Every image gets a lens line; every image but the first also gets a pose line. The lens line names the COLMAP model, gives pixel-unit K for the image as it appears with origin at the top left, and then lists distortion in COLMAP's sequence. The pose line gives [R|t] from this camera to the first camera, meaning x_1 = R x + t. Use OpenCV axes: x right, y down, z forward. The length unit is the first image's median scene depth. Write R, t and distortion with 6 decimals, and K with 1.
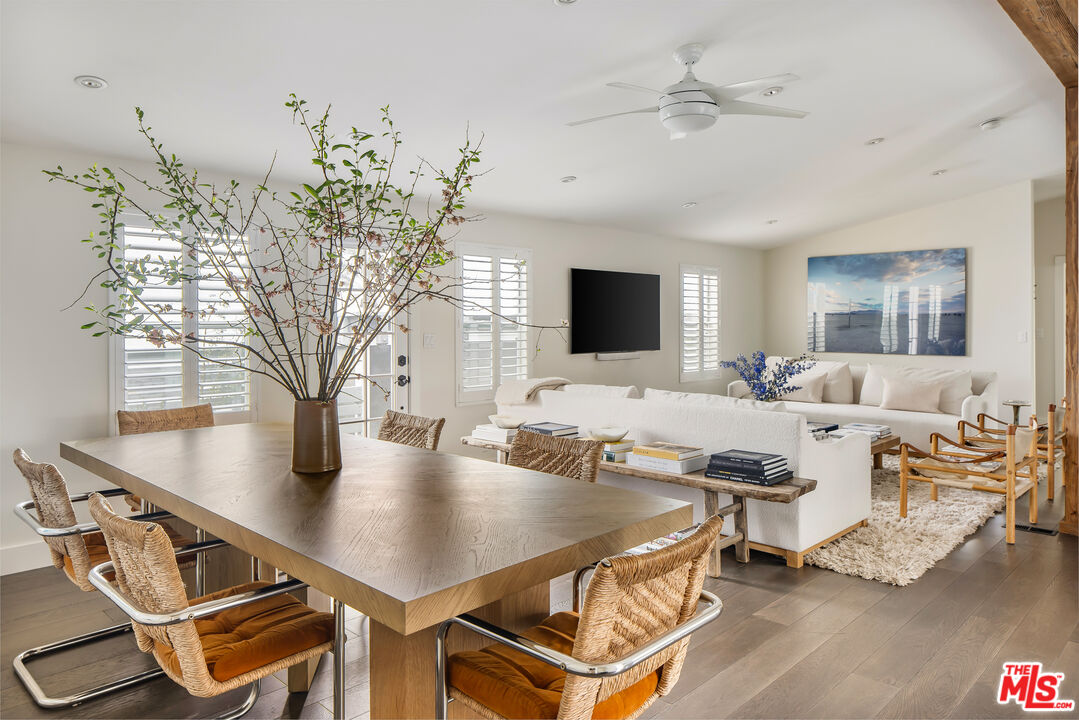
lens RADIAL K [[728.4, 0, 539.3], [0, 728.4, 321.4], [0, 0, 1]] dist [-0.003775, 0.000667]
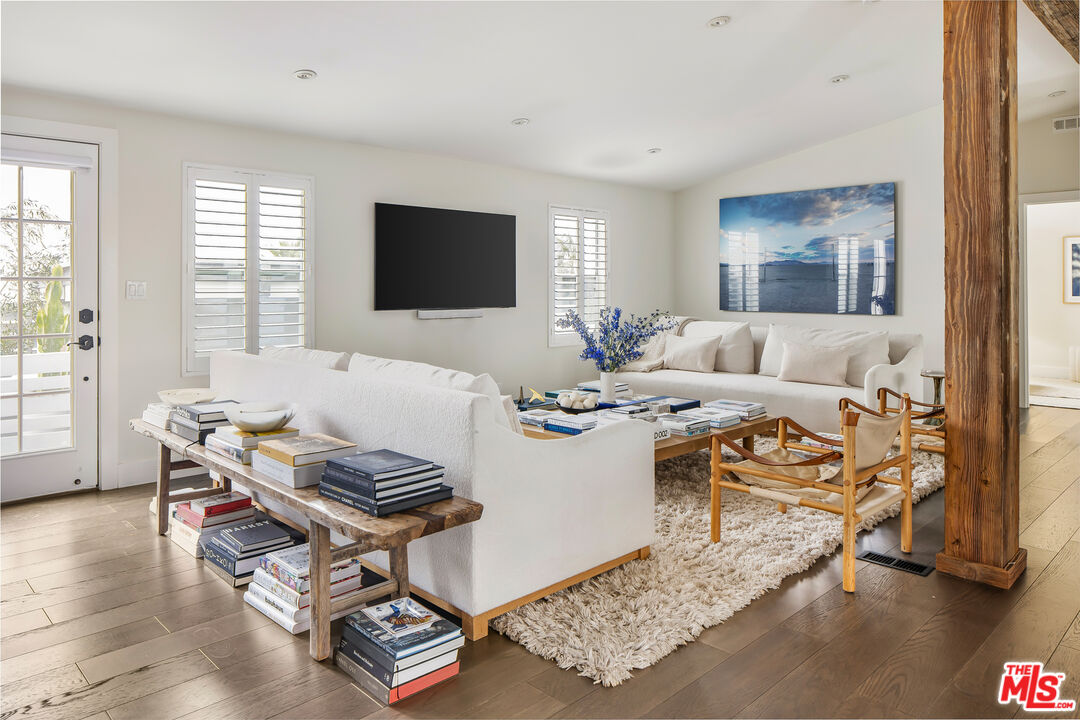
lens RADIAL K [[729.2, 0, 537.3], [0, 729.2, 276.1], [0, 0, 1]] dist [-0.000035, 0.001932]
pose [[0.999758, 0.000181, -0.022016, 0.227421], [-0.000509, 0.999889, -0.014916, 0.018161], [0.022011, 0.014923, 0.999646, 0.197458]]
